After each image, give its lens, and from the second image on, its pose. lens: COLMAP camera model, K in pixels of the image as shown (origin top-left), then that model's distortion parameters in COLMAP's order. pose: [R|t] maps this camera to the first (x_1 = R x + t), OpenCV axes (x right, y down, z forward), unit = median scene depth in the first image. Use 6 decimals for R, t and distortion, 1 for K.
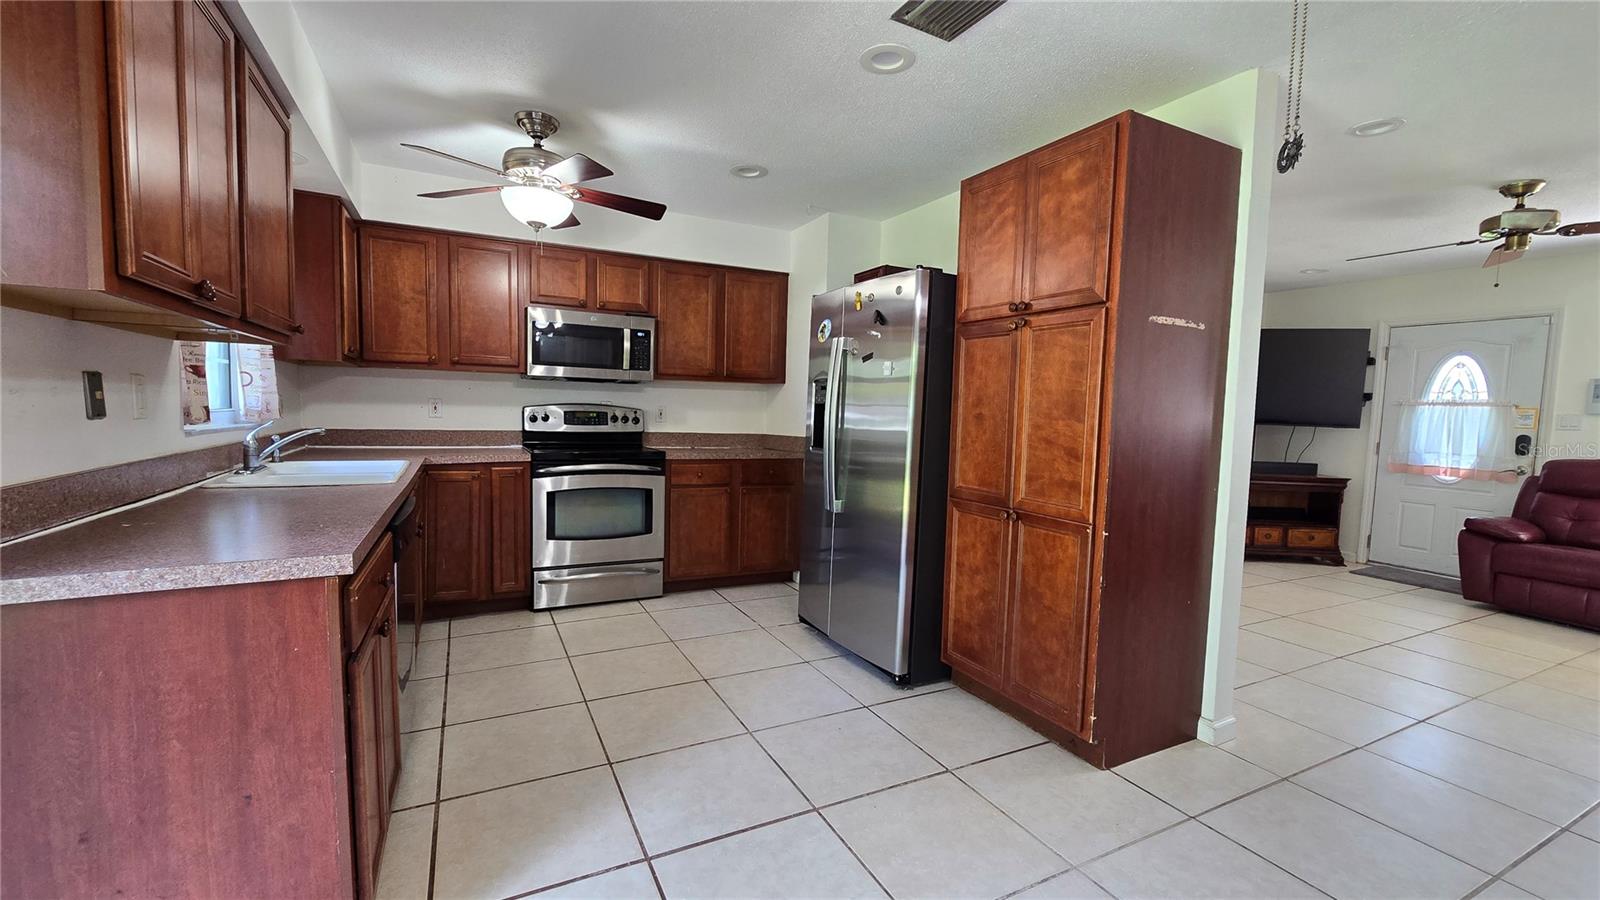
lens RADIAL K [[655.8, 0, 797.4], [0, 655.8, 453.4], [0, 0, 1]] dist [-0.004273, 0.000008]
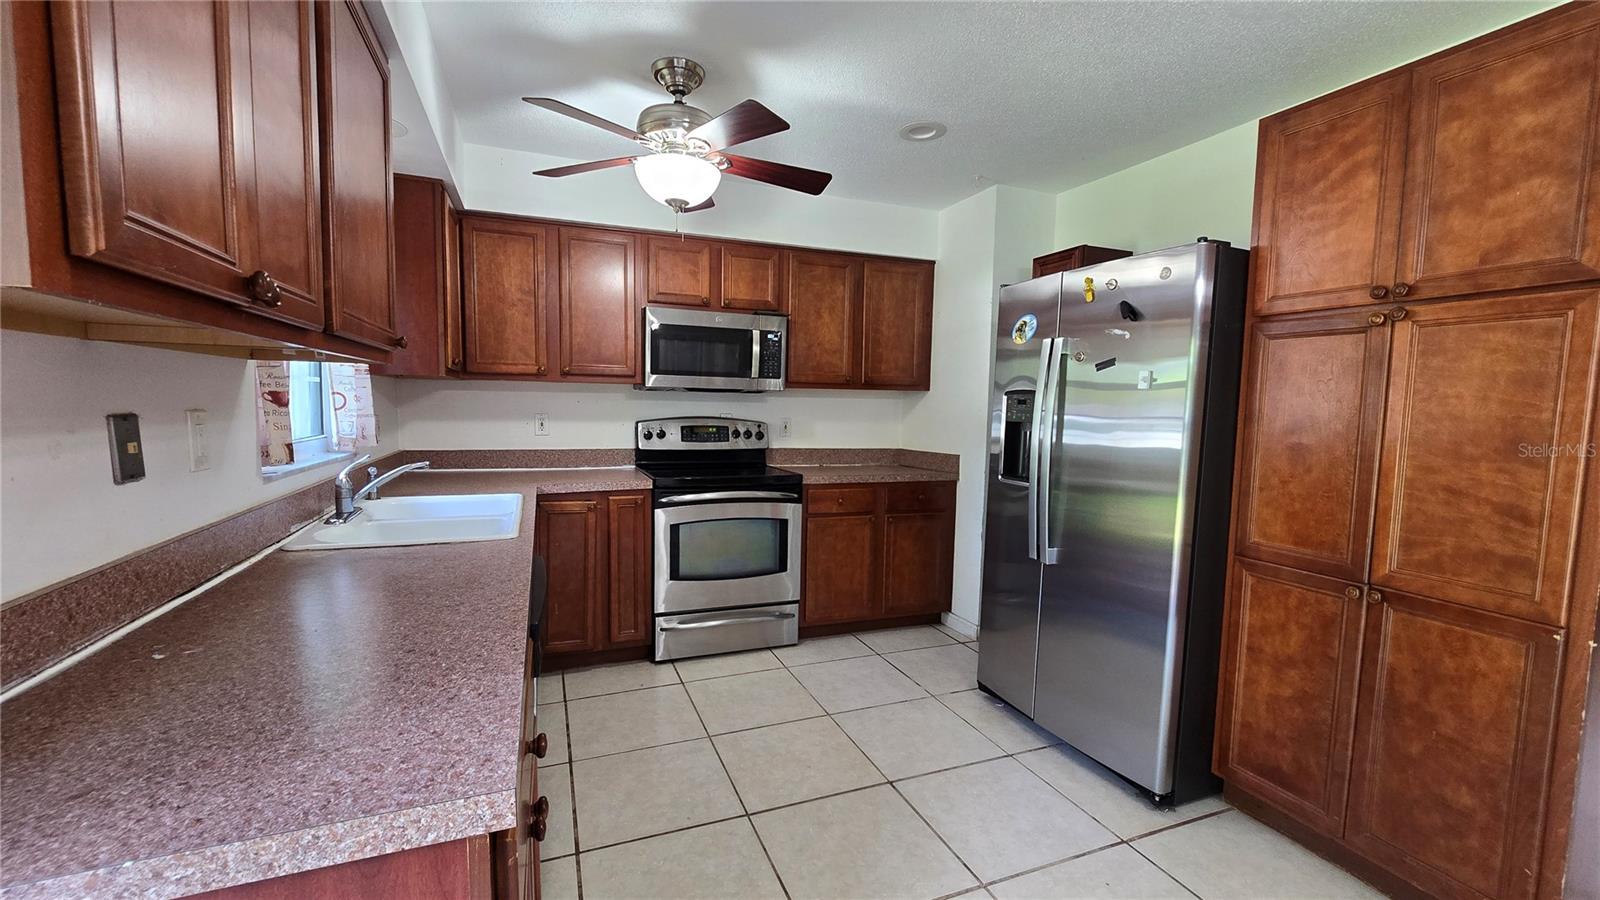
lens RADIAL K [[655.8, 0, 797.0], [0, 655.8, 452.9], [0, 0, 1]] dist [-0.004273, 0.000008]
pose [[0.995307, -0.000161, -0.096764, -0.185170], [0.000688, 0.999985, 0.005417, -0.052341], [0.096762, -0.005458, 0.995293, 0.230609]]
